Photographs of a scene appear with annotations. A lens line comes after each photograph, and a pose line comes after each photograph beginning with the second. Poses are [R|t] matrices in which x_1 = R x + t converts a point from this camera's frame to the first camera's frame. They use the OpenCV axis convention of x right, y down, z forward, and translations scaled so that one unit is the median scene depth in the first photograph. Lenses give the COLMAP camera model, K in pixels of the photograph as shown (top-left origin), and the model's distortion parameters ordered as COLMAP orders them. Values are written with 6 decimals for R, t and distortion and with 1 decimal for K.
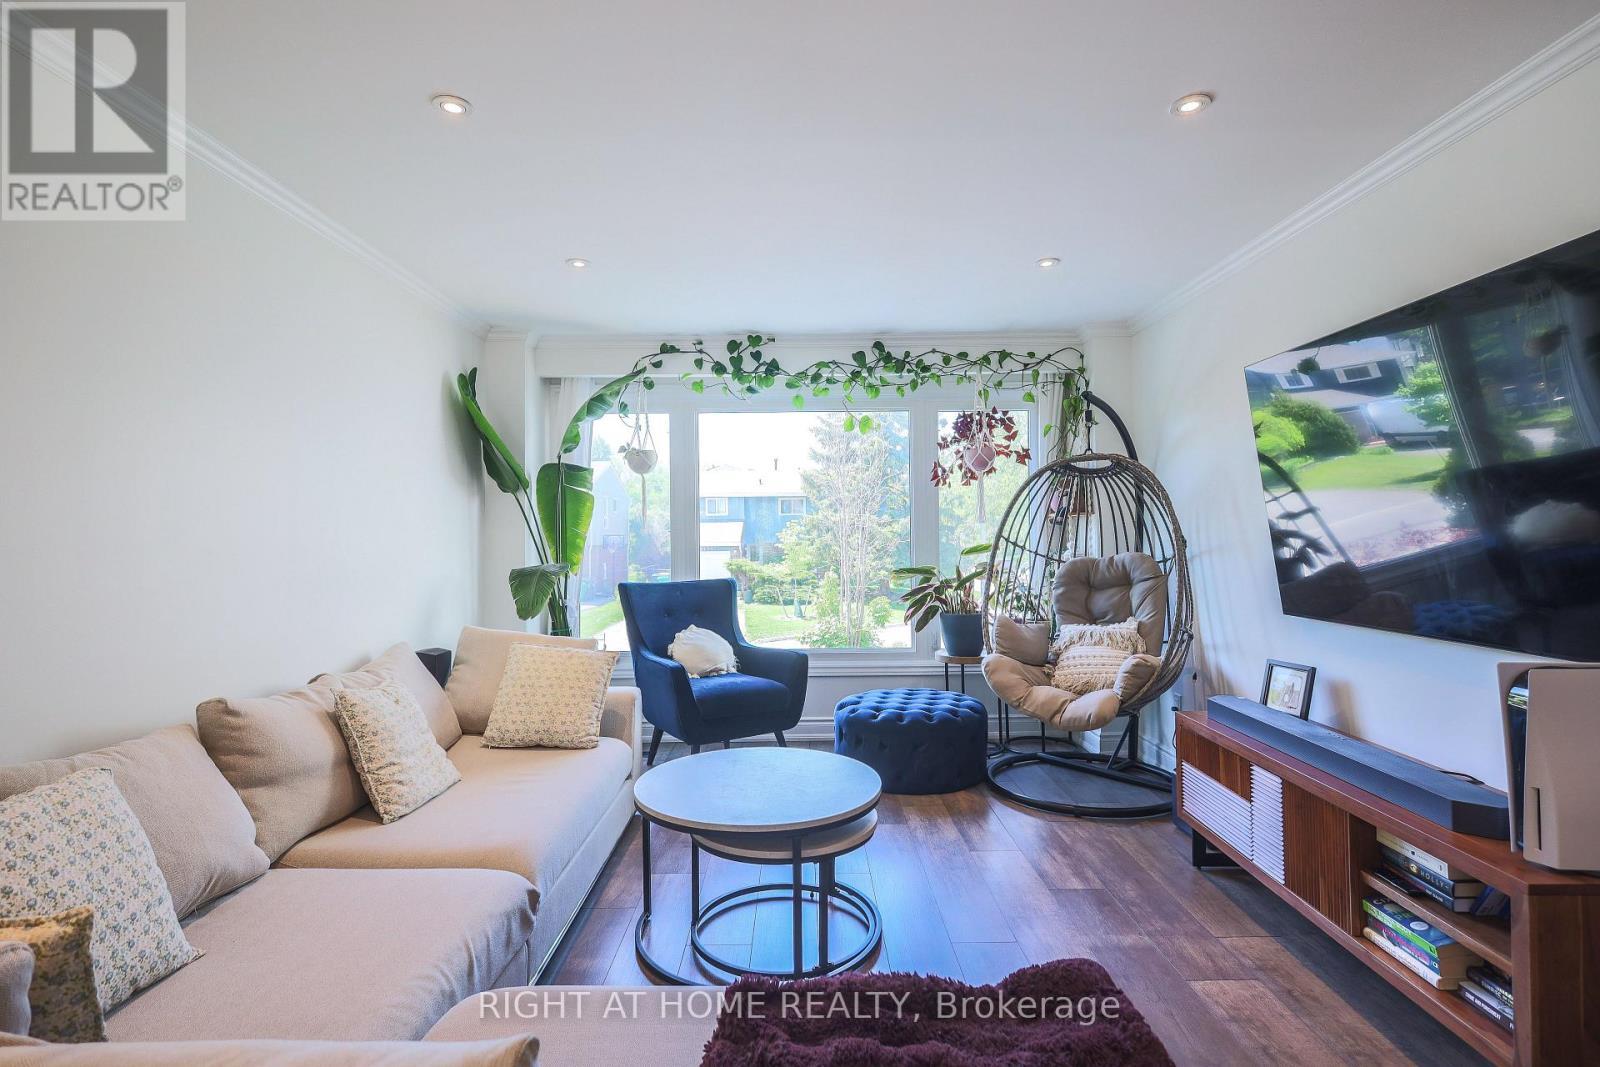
lens RADIAL K [[780.6, 0, 798.5], [0, 780.6, 533.2], [0, 0, 1]] dist [-0.004656, 0.000642]
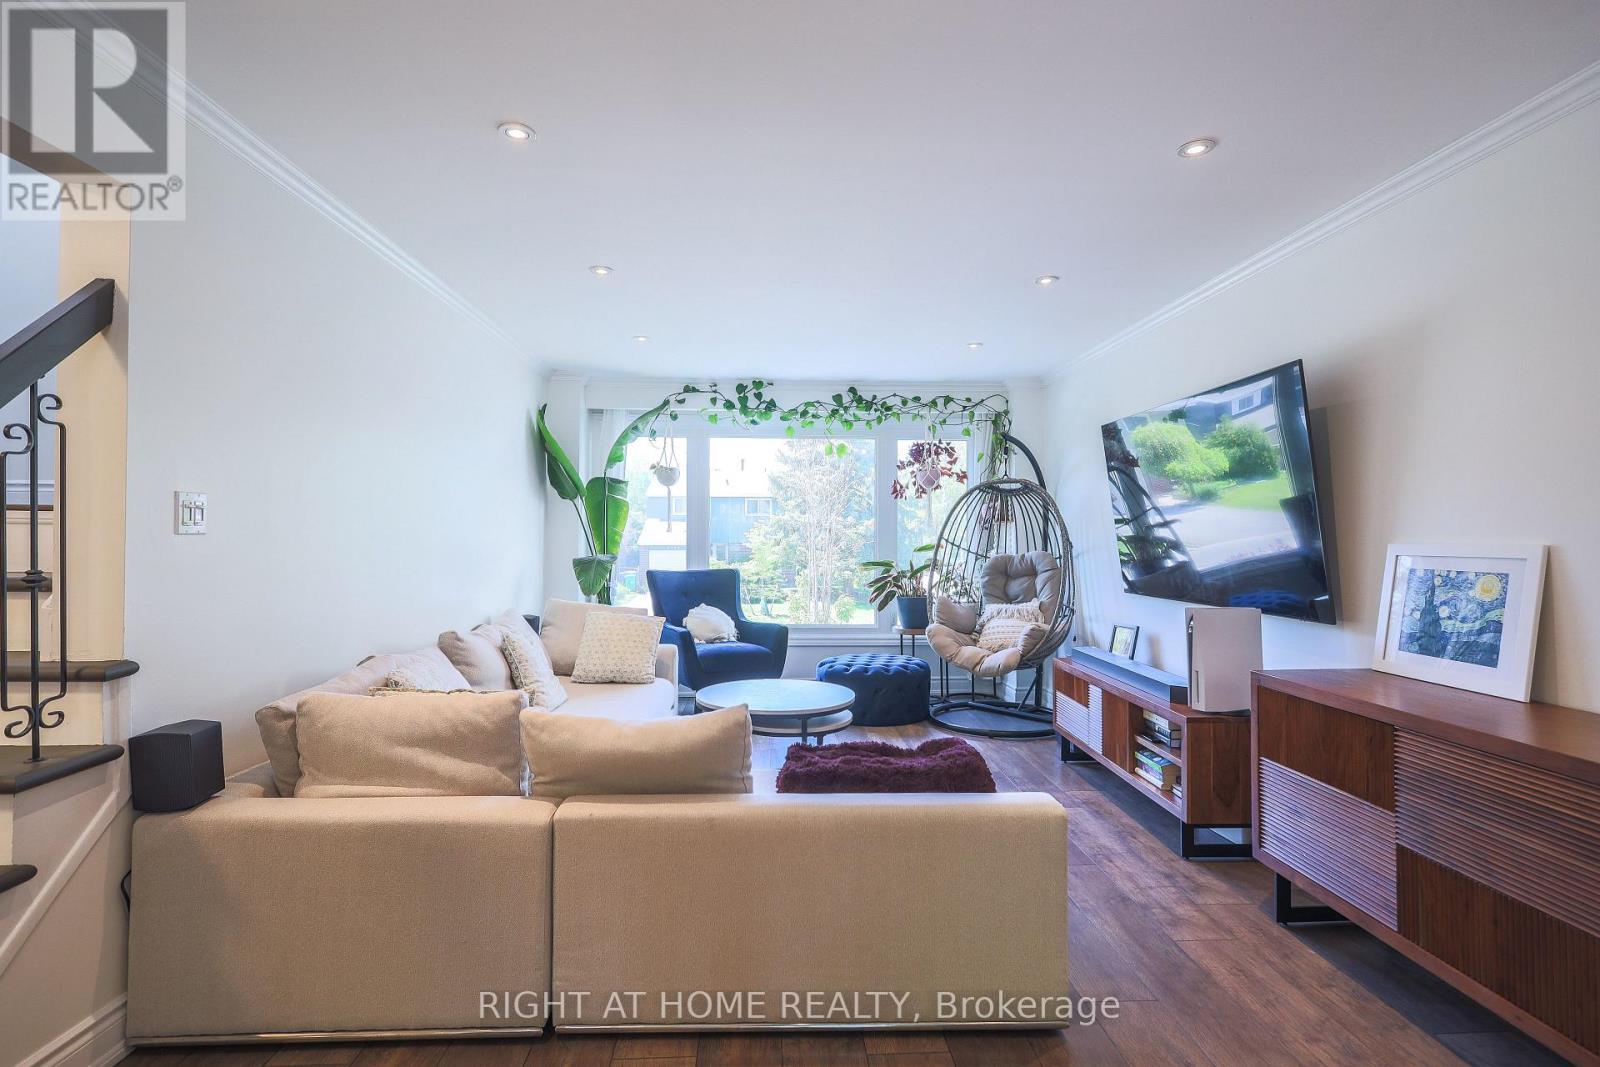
lens RADIAL K [[780.6, 0, 798.9], [0, 780.6, 532.9], [0, 0, 1]] dist [-0.004656, 0.000642]
pose [[0.998874, 0.012681, 0.045710, -0.045543], [-0.012660, 0.999920, -0.000742, -0.000402], [-0.045716, 0.000162, 0.998954, -0.310938]]
